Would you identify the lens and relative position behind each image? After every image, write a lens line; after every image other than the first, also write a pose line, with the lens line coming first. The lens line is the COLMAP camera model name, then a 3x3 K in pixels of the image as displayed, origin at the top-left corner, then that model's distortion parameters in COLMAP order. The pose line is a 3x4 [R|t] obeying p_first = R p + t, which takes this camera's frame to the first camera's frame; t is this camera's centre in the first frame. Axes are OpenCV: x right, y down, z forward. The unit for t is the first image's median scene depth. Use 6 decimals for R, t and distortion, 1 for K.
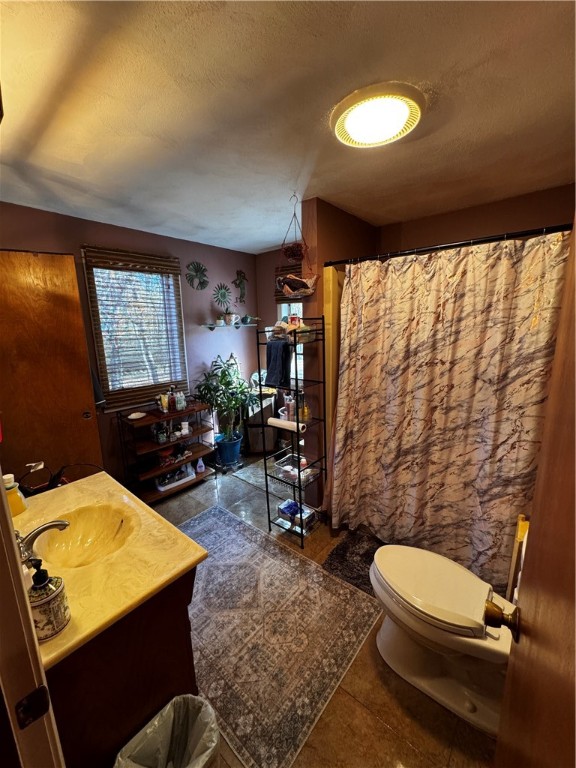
lens RADIAL K [[307.1, 0, 289.6], [0, 307.1, 386.6], [0, 0, 1]] dist [-0.002250, 0.000202]
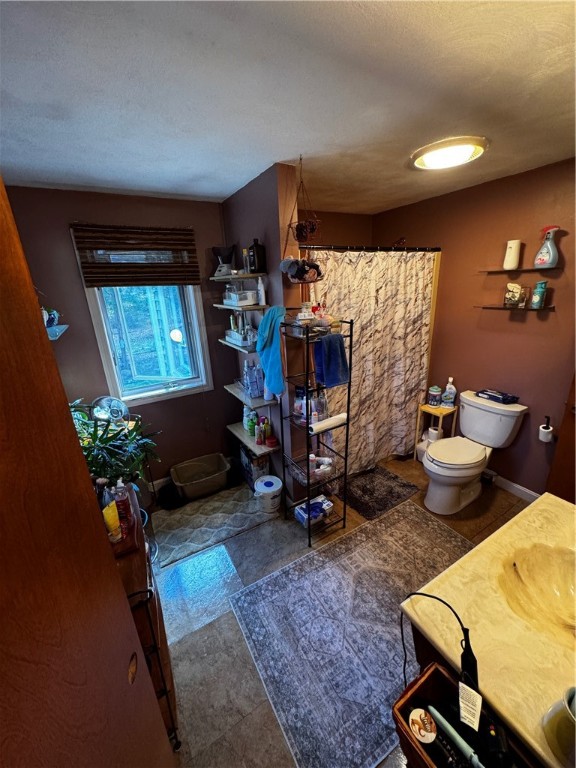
lens RADIAL K [[307.1, 0, 290.1], [0, 307.1, 382.0], [0, 0, 1]] dist [-0.002250, 0.000202]
pose [[0.324868, -0.287010, 0.901158, -1.029833], [0.221219, 0.949468, 0.222647, -0.271840], [-0.919523, 0.127023, 0.371945, 0.901327]]
